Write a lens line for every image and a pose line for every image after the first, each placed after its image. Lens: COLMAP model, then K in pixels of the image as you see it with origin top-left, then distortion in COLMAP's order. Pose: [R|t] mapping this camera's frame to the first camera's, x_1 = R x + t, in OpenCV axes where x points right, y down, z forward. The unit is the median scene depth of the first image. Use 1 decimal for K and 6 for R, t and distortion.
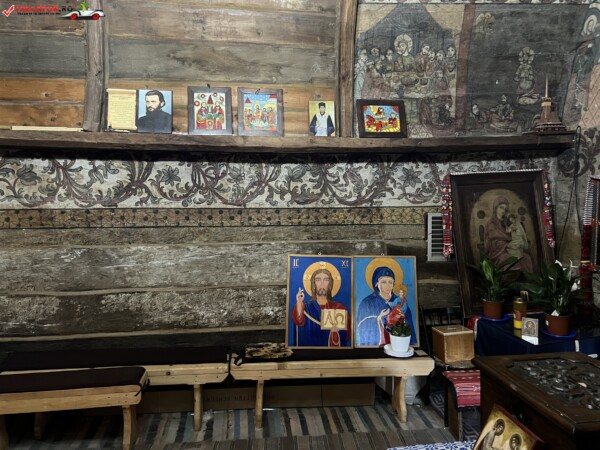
lens RADIAL K [[458.1, 0, 300.8], [0, 458.1, 228.1], [0, 0, 1]] dist [0.061637, -0.068478]
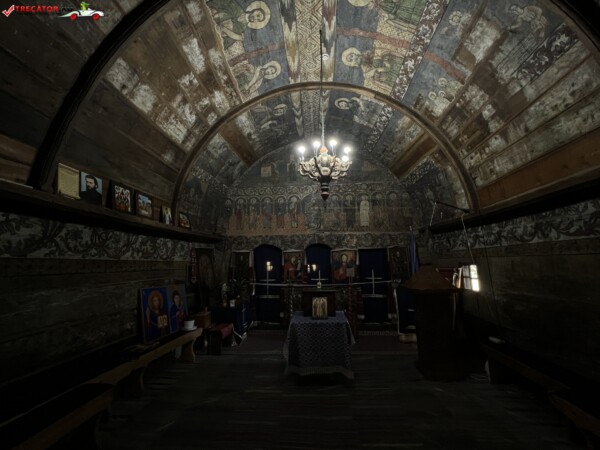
lens RADIAL K [[242.2, 0, 300.3], [0, 242.2, 226.0], [0, 0, 1]] dist [0.004151, -0.000399]
pose [[0.213811, 0.150890, 0.965151, -0.815833], [0.079188, 0.982070, -0.171077, 0.032800], [-0.973660, 0.113007, 0.198029, 0.220913]]
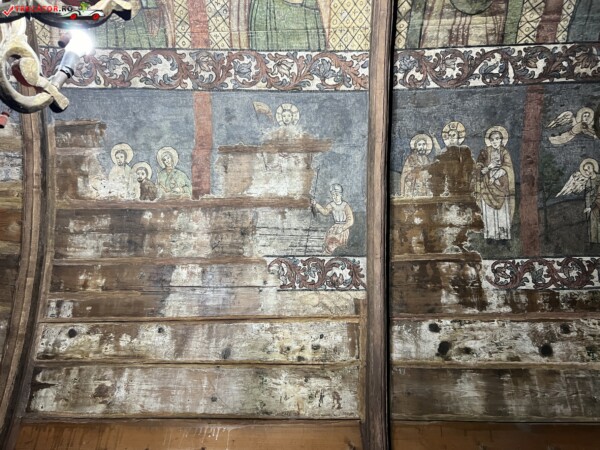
lens RADIAL K [[458.1, 0, 300.6], [0, 458.1, 227.5], [0, 0, 1]] dist [0.061637, -0.068478]
pose [[-0.991941, 0.054712, 0.114282, -0.241399], [-0.019202, 0.826634, -0.562412, -0.079289], [-0.125240, -0.560074, -0.818921, 0.349099]]
